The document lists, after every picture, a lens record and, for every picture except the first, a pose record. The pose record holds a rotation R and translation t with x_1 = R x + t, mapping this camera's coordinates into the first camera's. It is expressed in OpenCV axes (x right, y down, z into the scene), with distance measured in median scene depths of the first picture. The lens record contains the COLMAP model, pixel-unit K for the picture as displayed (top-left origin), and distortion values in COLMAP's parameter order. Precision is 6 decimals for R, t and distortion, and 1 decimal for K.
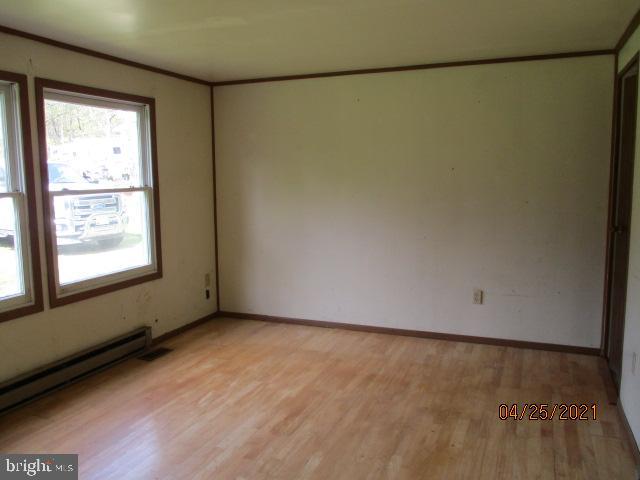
lens RADIAL K [[528.0, 0, 320.2], [0, 528.0, 238.9], [0, 0, 1]] dist [-0.019220, -0.012659]
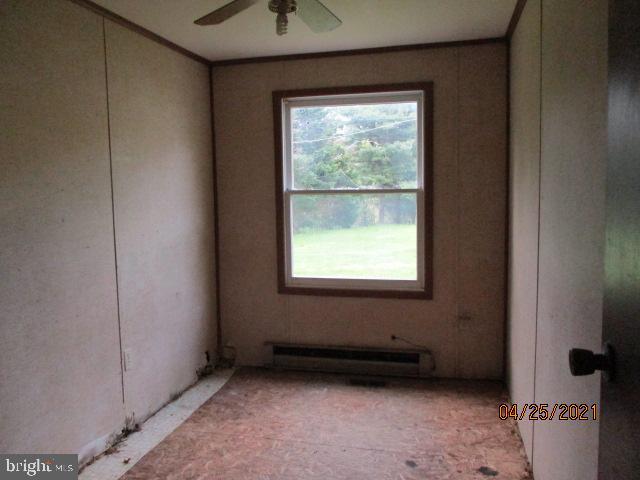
lens RADIAL K [[528.0, 0, 320.9], [0, 528.0, 240.4], [0, 0, 1]] dist [-0.019220, -0.012659]
pose [[0.152992, 0.106752, -0.982445, 0.495239], [-0.107588, 0.990038, 0.090823, -0.077586], [0.982353, 0.091804, 0.162953, 0.727723]]
